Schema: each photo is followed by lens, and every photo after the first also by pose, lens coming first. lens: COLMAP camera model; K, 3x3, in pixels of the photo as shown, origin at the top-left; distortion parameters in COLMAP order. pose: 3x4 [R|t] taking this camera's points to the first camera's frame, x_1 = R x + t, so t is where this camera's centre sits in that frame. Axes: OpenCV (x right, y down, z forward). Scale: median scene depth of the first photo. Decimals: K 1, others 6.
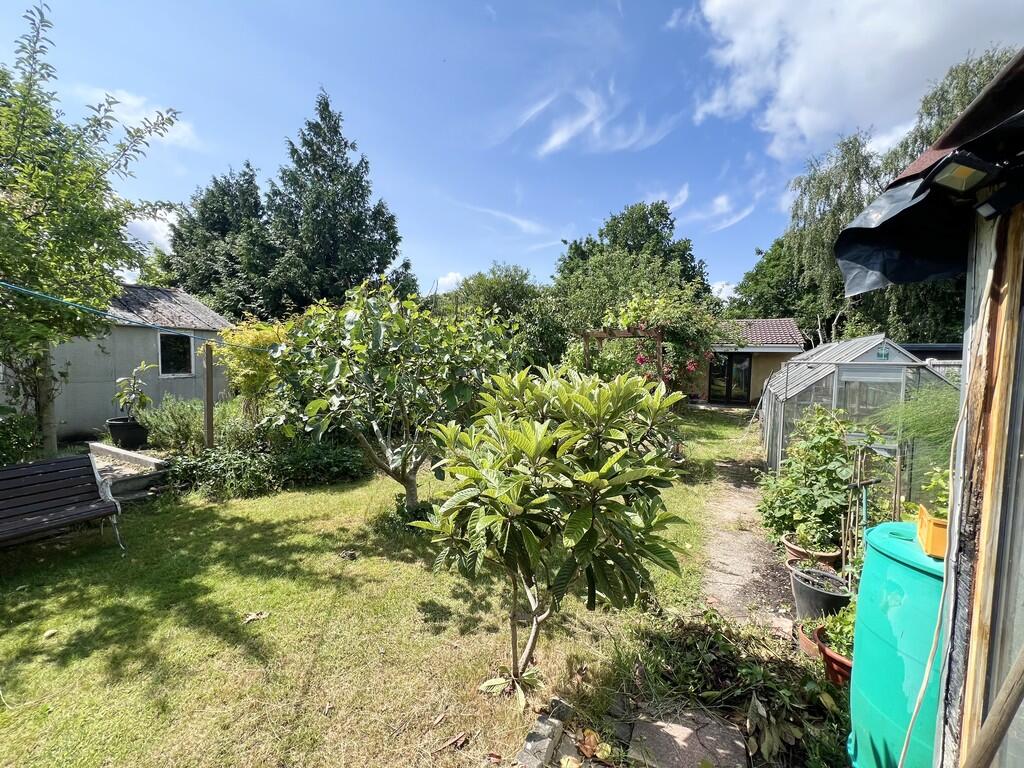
lens RADIAL K [[406.2, 0, 512.0], [0, 406.2, 384.0], [0, 0, 1]] dist [-0.000763, -0.000367]
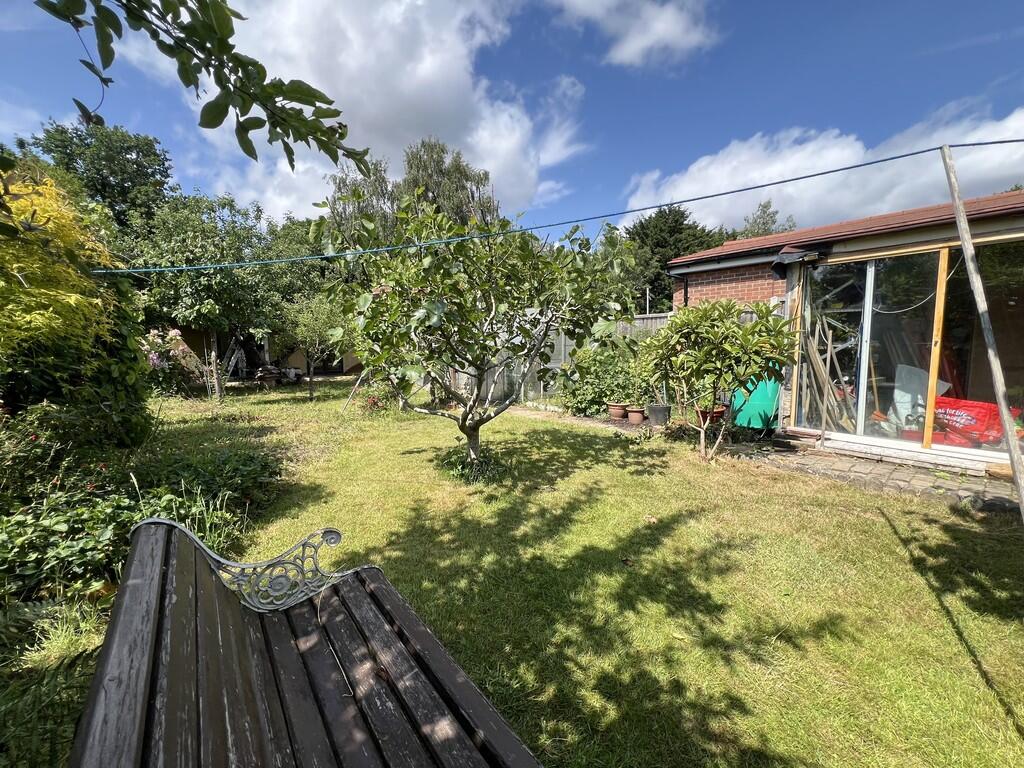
lens RADIAL K [[406.2, 0, 512.0], [0, 406.2, 384.0], [0, 0, 1]] dist [-0.000763, -0.000367]
pose [[0.354479, -0.099498, 0.929755, -1.432661], [0.062146, 0.994631, 0.082747, 0.082121], [-0.932996, 0.028448, 0.358760, 0.770218]]
